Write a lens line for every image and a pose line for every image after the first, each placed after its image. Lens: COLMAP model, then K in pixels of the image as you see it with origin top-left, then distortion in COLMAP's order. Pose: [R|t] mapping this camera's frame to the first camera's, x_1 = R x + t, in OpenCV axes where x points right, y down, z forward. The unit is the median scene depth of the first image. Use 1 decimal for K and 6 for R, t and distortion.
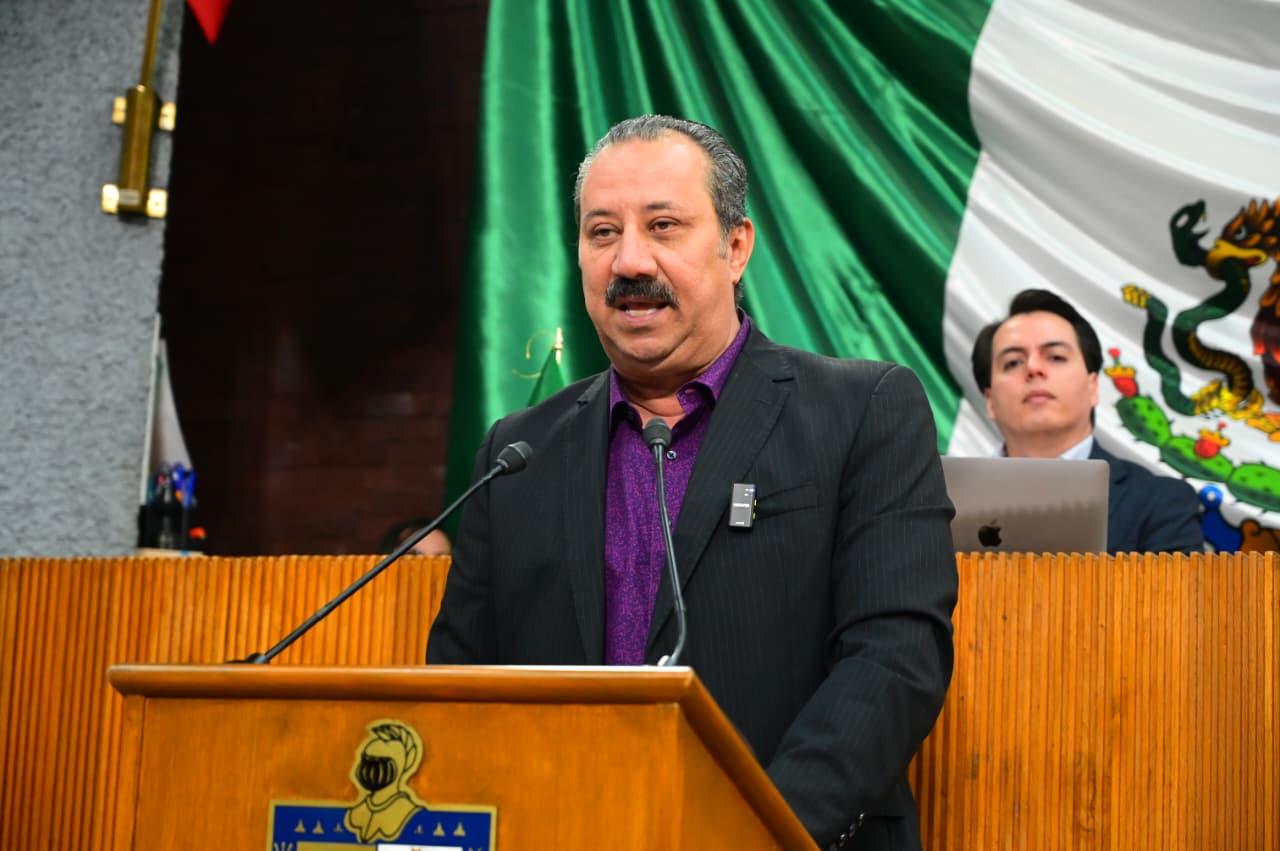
lens RADIAL K [[2532.5, 0, 640.0], [0, 2532.5, 425.5], [0, 0, 1]] dist [0.020241, -0.052820]
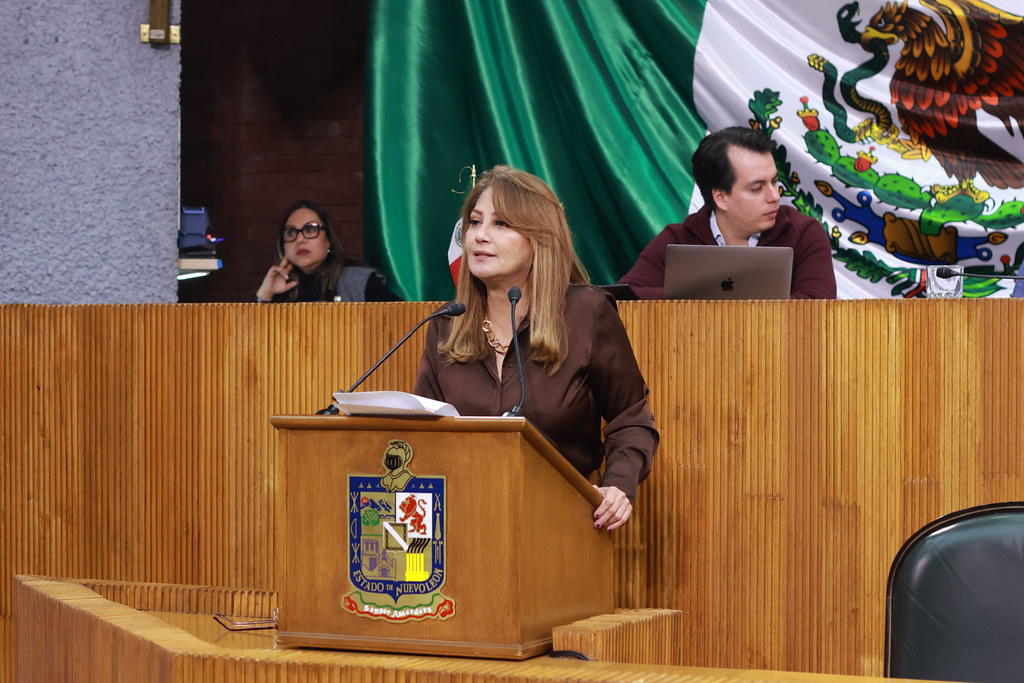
lens RADIAL K [[2459.7, 0, 449.5], [0, 2459.7, 286.1], [0, 0, 1]] dist [0.417631, -8.055242]
pose [[0.998765, -0.044239, -0.022635, 0.002885], [0.046967, 0.989154, 0.139170, -0.139699], [0.016233, -0.140061, 0.990010, -0.508977]]
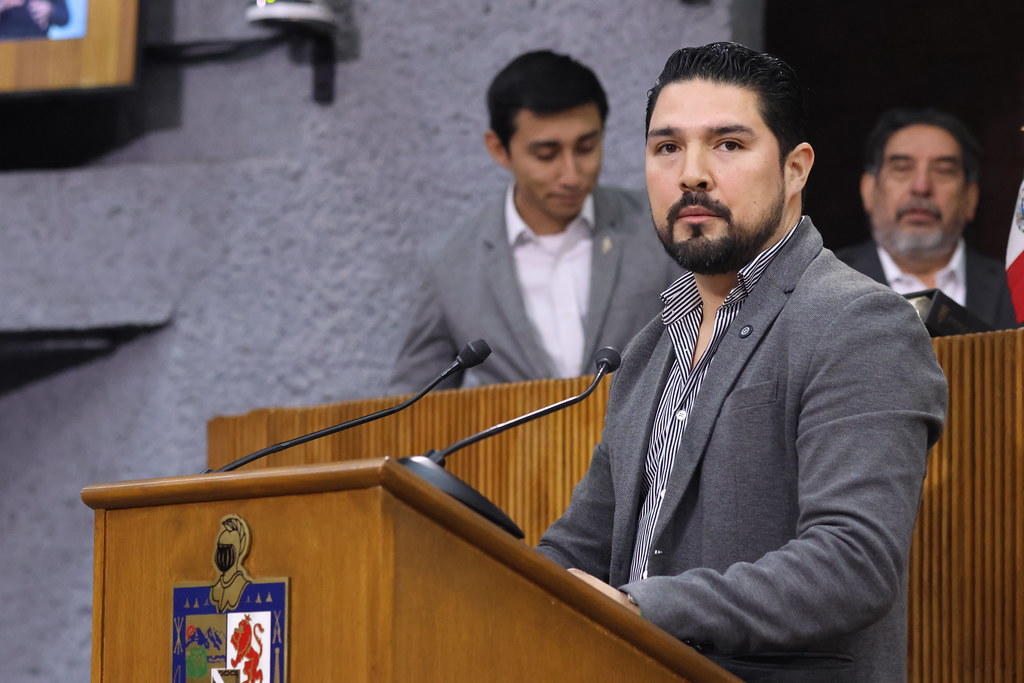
lens RADIAL K [[3893.8, 0, 512.2], [0, 3893.8, 448.3], [0, 0, 1]] dist [0.121993, -0.370796]
pose [[0.879730, -0.072067, -0.469979, 0.382113], [0.107157, 0.993068, 0.048303, 0.002303], [0.463240, -0.092856, 0.881355, -0.258318]]
